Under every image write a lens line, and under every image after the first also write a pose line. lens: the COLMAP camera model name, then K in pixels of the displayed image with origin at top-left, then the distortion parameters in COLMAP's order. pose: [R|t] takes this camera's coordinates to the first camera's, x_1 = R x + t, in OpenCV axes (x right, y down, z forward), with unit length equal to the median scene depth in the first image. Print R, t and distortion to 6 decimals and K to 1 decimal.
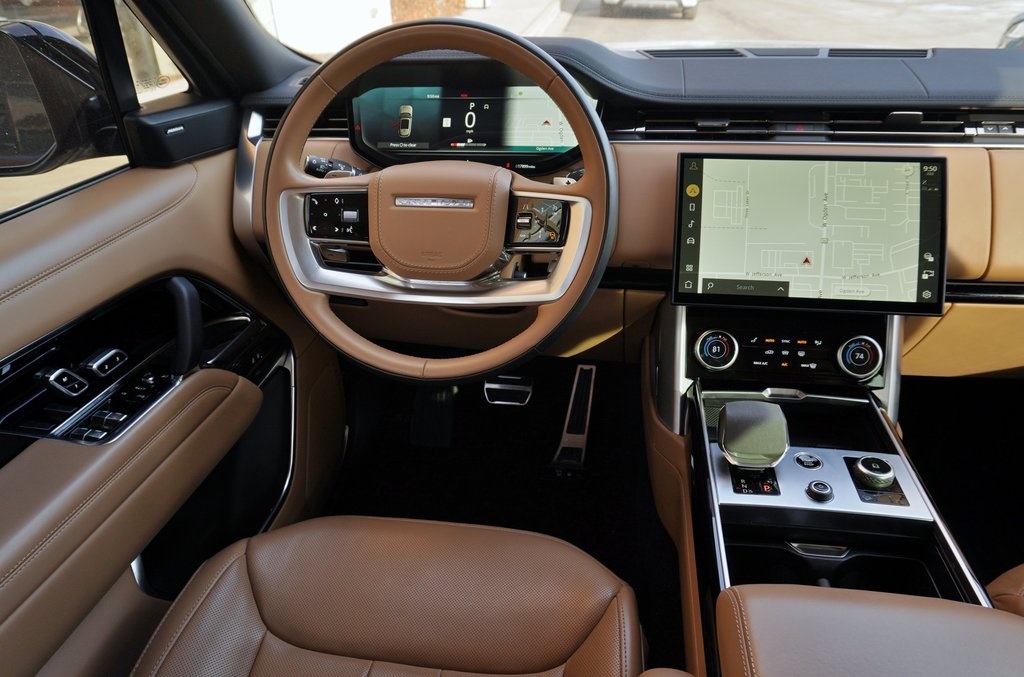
lens RADIAL K [[691.2, 0, 512.8], [0, 691.2, 339.8], [0, 0, 1]] dist [-0.028210, 0.022920]
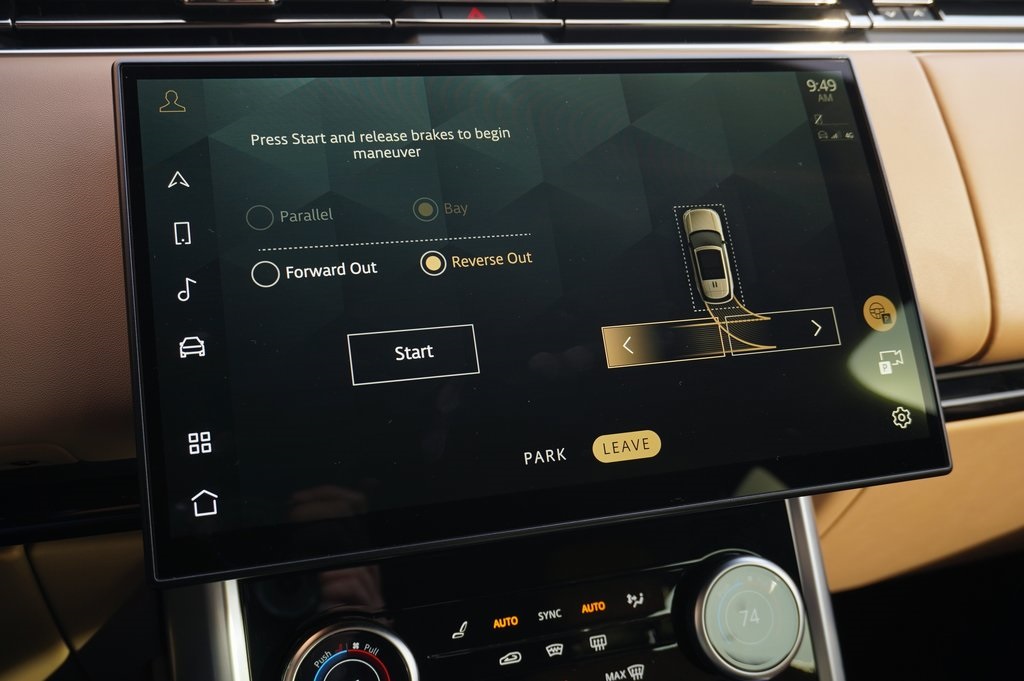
lens RADIAL K [[995.8, 0, 509.1], [0, 995.8, 343.7], [0, 0, 1]] dist [0.010207, 0.000000]
pose [[0.904379, -0.106181, 0.413310, 0.194155], [0.184594, 0.970584, -0.154568, -0.054622], [-0.384740, 0.216083, 0.897376, 0.548543]]
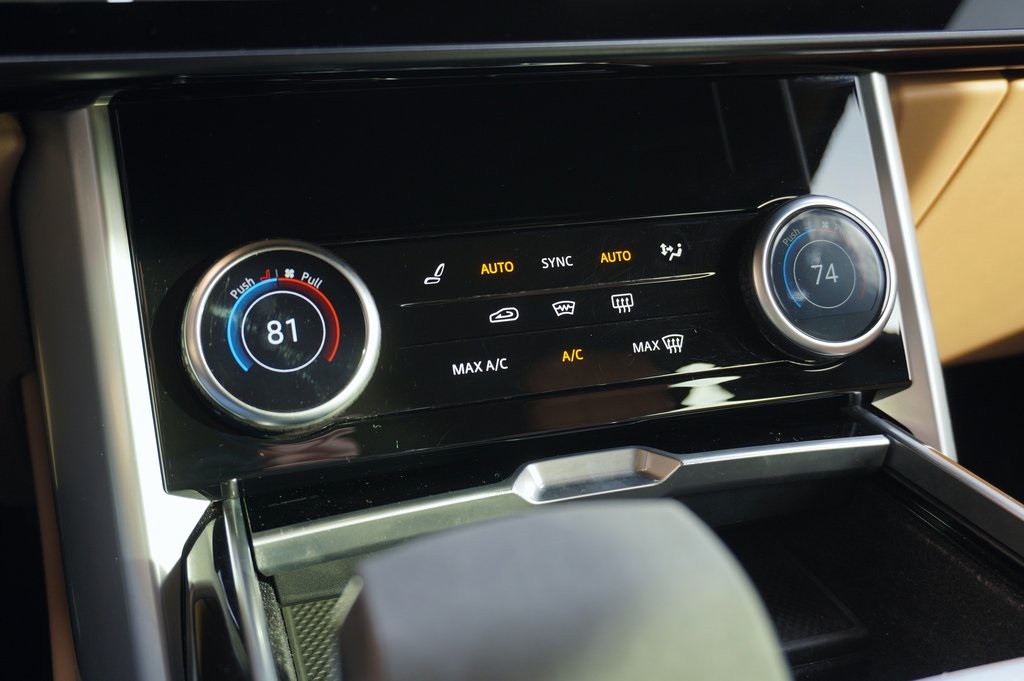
lens RADIAL K [[1098.1, 0, 506.4], [0, 1098.1, 339.3], [0, 0, 1]] dist [0.007271, 0.000000]
pose [[0.890044, -0.132694, 0.436136, 0.208433], [0.191862, 0.976878, -0.094327, 0.062605], [-0.413535, 0.167633, 0.894924, 0.667395]]
